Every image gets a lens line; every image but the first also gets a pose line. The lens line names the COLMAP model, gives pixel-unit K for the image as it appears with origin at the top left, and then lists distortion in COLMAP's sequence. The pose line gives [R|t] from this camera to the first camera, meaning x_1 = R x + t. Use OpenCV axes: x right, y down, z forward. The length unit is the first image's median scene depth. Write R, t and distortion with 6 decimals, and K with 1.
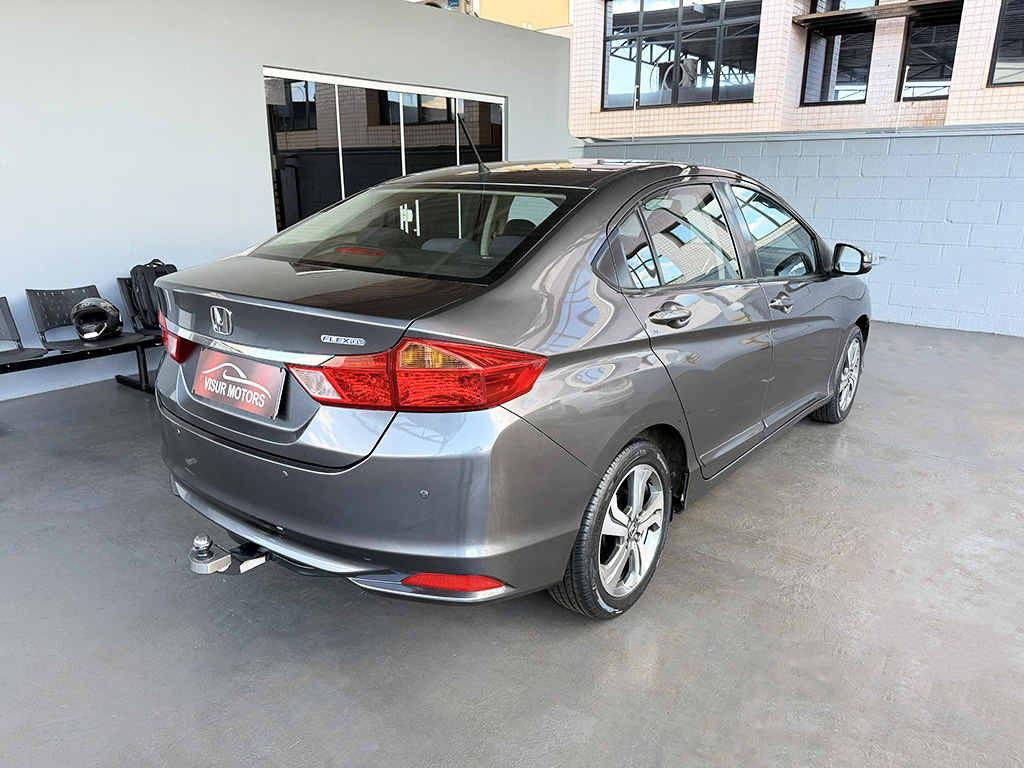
lens RADIAL K [[735.0, 0, 507.4], [0, 735.0, 395.5], [0, 0, 1]] dist [0.005933, -0.006929]
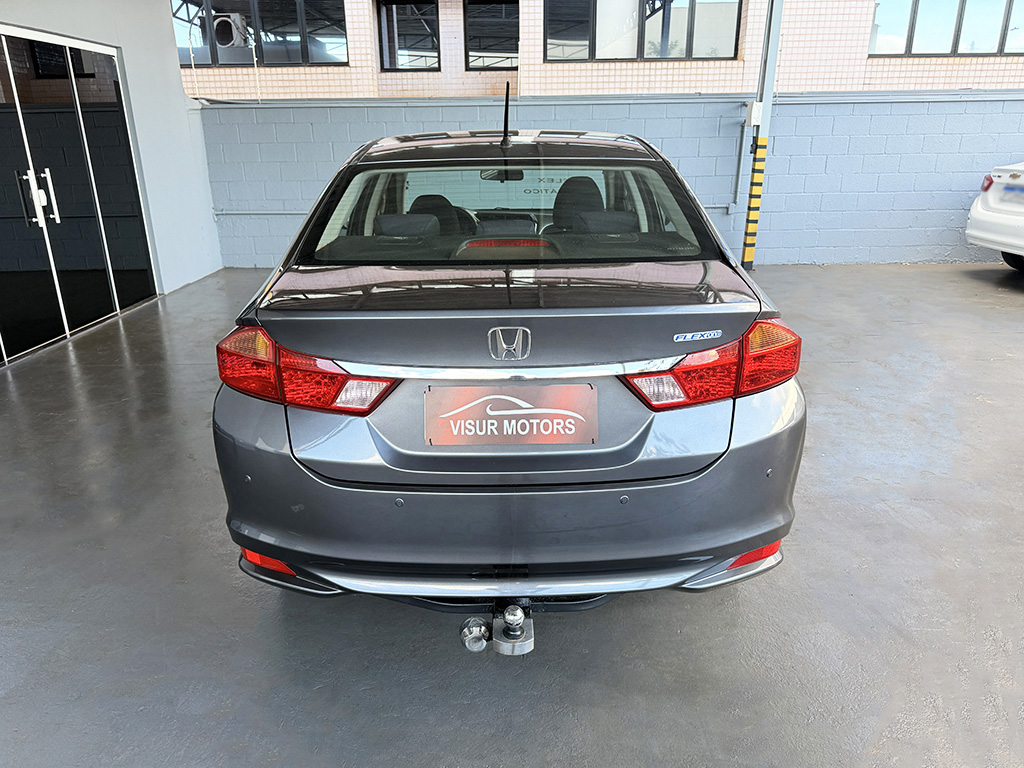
lens RADIAL K [[723.3, 0, 511.0], [0, 723.3, 386.6], [0, 0, 1]] dist [0.018857, -0.004835]
pose [[0.786015, -0.214326, 0.579867, -0.230837], [0.190554, 0.976305, 0.102557, -0.036662], [-0.588108, 0.029884, 0.808230, 0.097645]]
